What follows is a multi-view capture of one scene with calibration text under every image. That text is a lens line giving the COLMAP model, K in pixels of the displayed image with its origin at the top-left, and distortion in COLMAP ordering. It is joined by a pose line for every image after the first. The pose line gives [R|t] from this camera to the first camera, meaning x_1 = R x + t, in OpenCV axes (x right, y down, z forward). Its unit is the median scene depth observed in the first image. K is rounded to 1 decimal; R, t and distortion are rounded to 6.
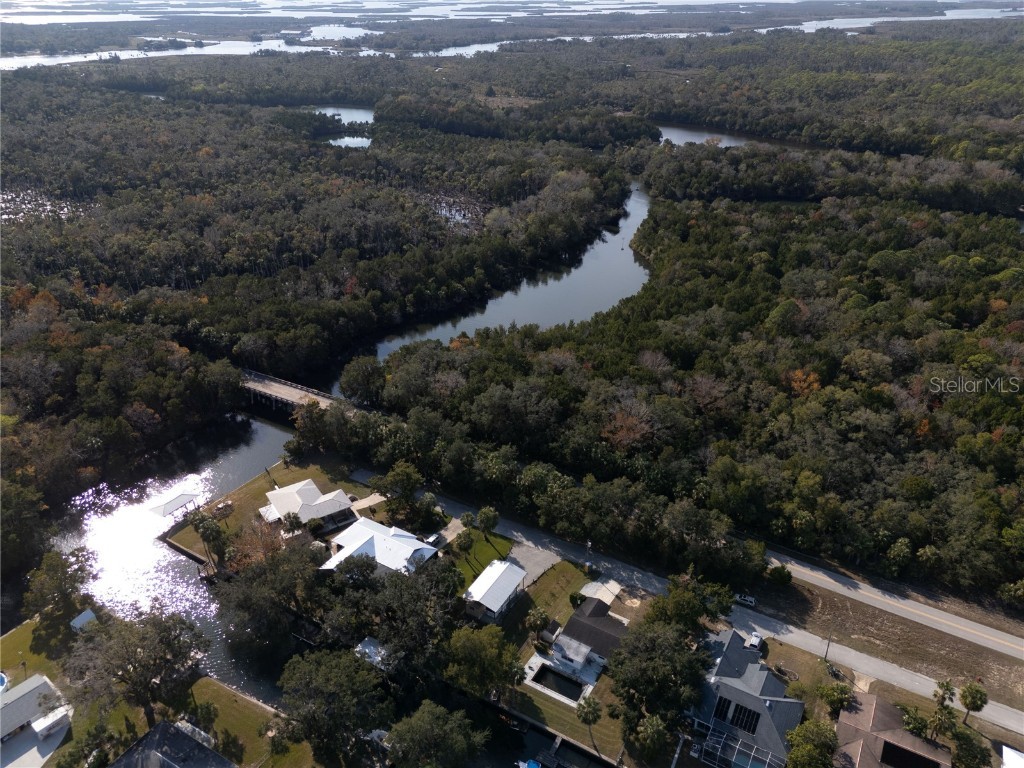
lens RADIAL K [[755.5, 0, 512.5], [0, 755.5, 382.7], [0, 0, 1]] dist [0.064874, -0.052567]
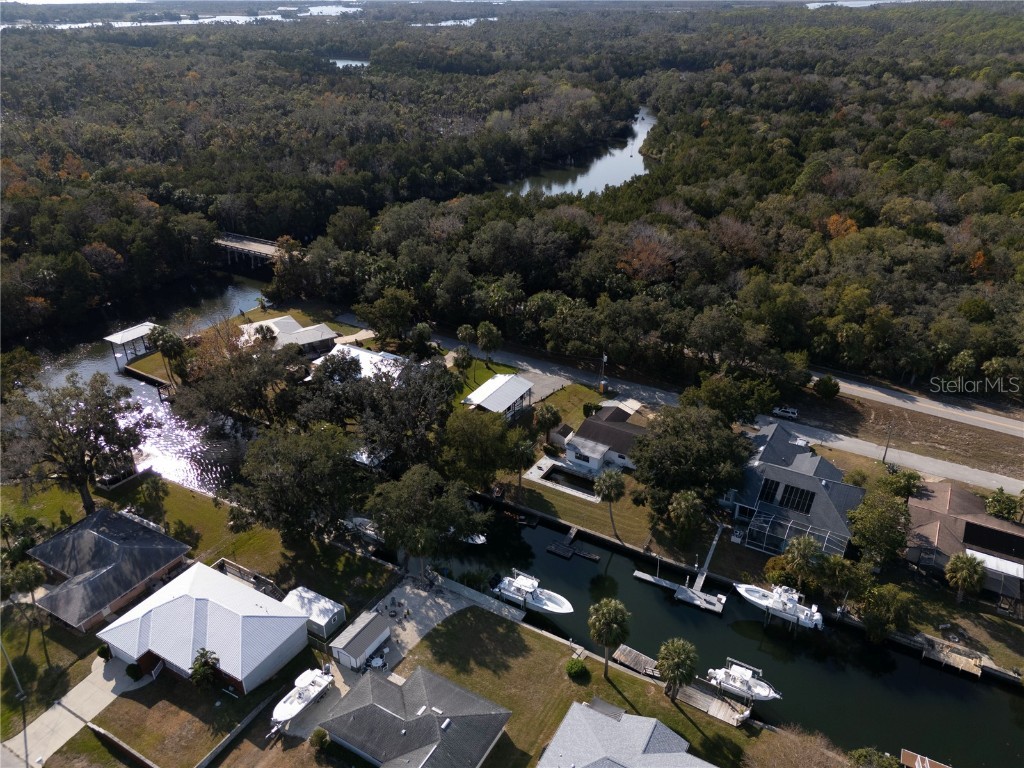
lens RADIAL K [[755.5, 0, 511.8], [0, 755.5, 382.4], [0, 0, 1]] dist [0.064874, -0.052567]
pose [[0.999999, -0.001275, -0.000855, -0.004894], [0.001276, 0.999997, 0.002234, 0.201243], [0.000852, -0.002235, 0.999997, 0.108003]]
